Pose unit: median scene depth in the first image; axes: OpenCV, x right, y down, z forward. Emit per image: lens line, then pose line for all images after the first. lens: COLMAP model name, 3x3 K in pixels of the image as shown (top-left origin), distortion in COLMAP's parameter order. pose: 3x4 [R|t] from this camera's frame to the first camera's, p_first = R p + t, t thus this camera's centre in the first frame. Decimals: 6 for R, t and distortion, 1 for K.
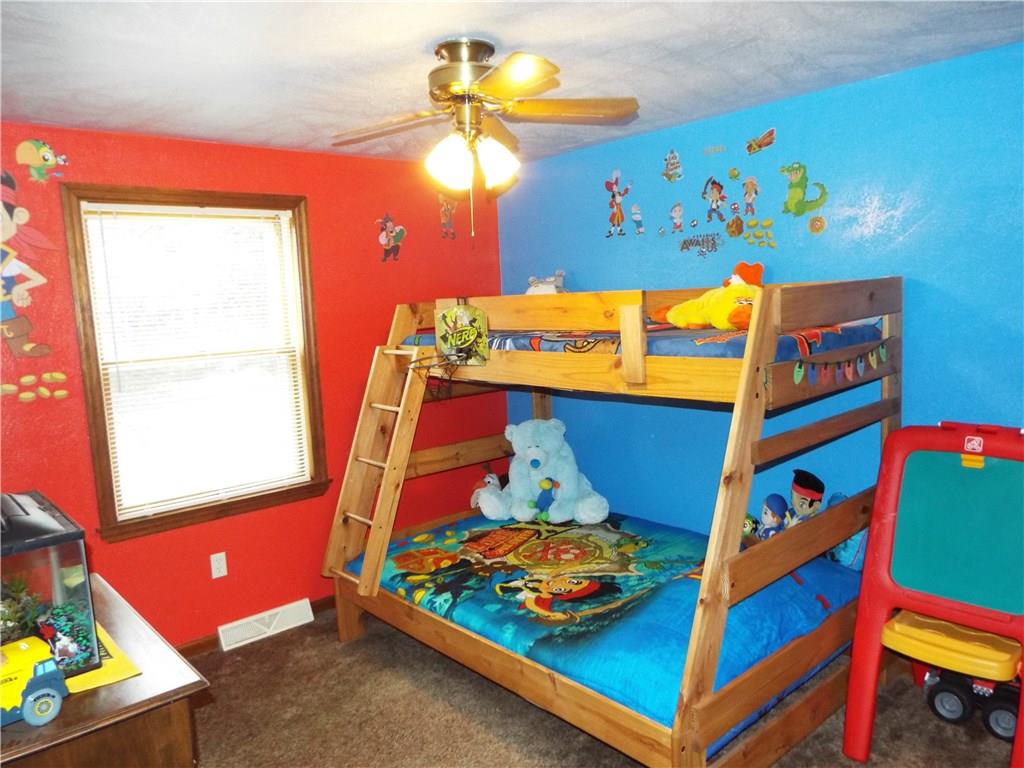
lens RADIAL K [[747.6, 0, 516.1], [0, 747.6, 390.5], [0, 0, 1]] dist [-0.005264, 0.002579]
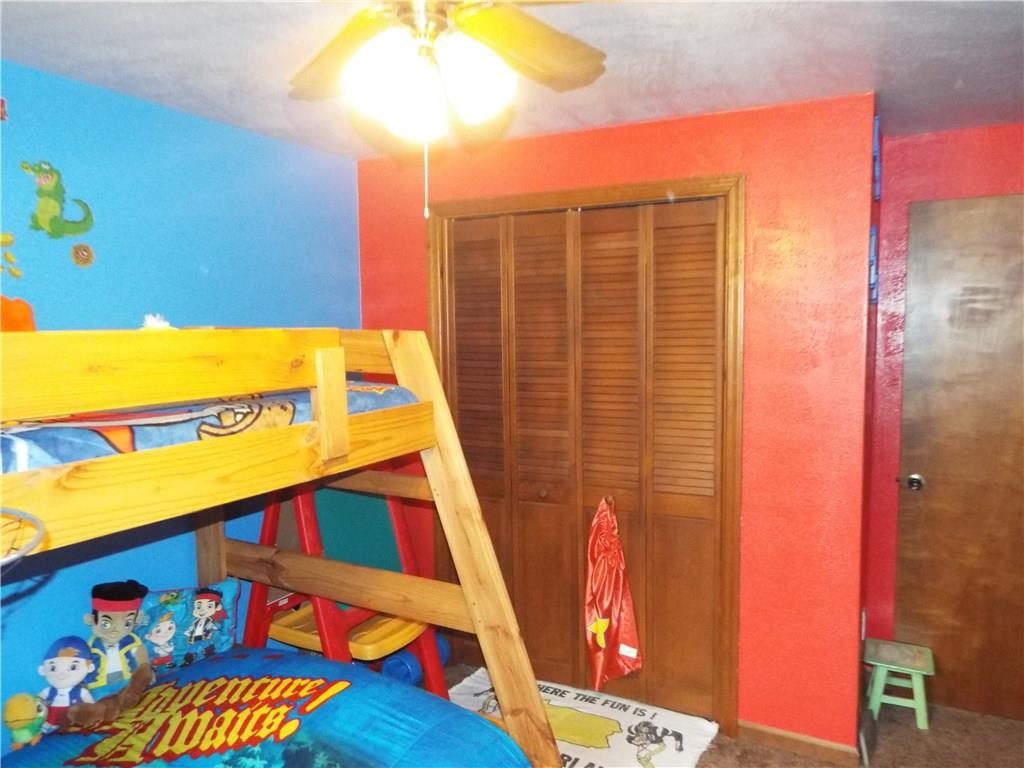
lens RADIAL K [[747.6, 0, 516.1], [0, 747.6, 390.5], [0, 0, 1]] dist [-0.005264, 0.002579]
pose [[-0.336290, -0.035438, 0.941091, -0.454983], [0.146539, 0.985151, 0.089462, -0.089743], [-0.930288, 0.167992, -0.326104, 0.856628]]
